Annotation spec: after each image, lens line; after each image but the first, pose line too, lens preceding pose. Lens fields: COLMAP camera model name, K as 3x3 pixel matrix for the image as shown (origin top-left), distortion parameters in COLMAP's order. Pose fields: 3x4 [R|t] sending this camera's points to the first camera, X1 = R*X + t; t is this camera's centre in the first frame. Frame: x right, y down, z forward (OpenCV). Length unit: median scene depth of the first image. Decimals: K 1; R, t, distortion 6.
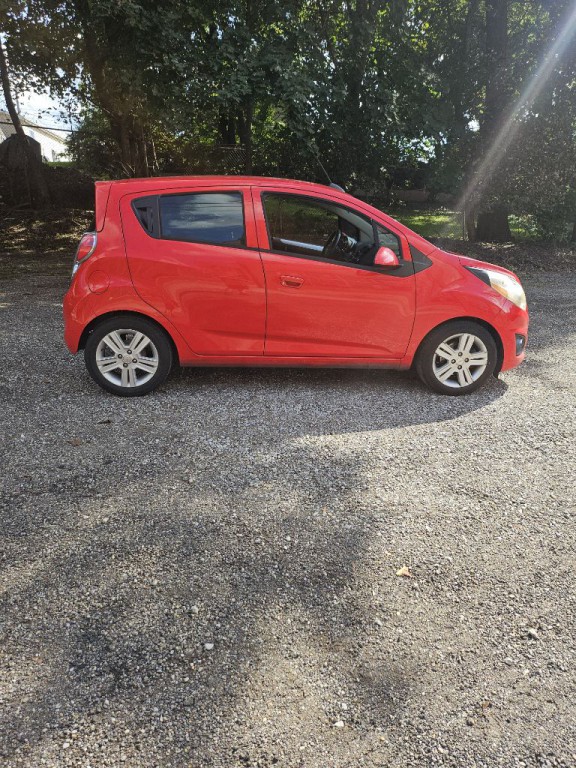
lens RADIAL K [[555.8, 0, 284.9], [0, 555.8, 386.3], [0, 0, 1]] dist [0.013863, -0.028583]
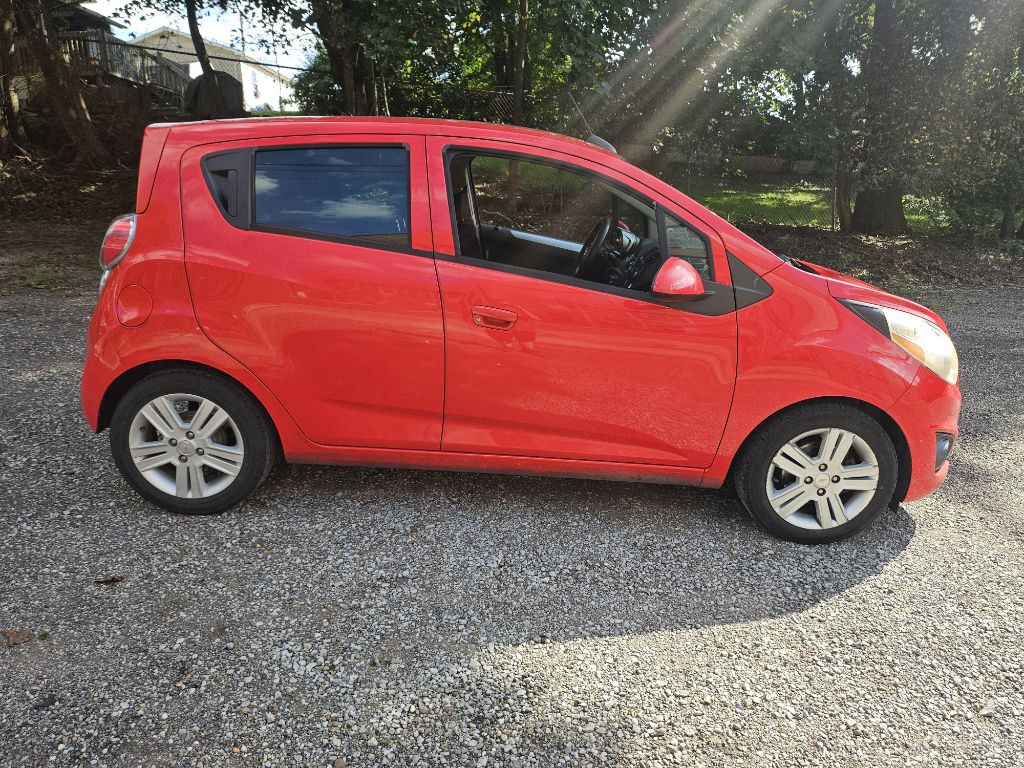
lens RADIAL K [[741.0, 0, 512.4], [0, 741.0, 385.7], [0, 0, 1]] dist [0.013863, -0.028583]
pose [[0.995021, 0.046081, -0.088378, 0.088392], [-0.049201, 0.998229, -0.033451, -0.096331], [0.086679, 0.037633, 0.995525, 0.294743]]
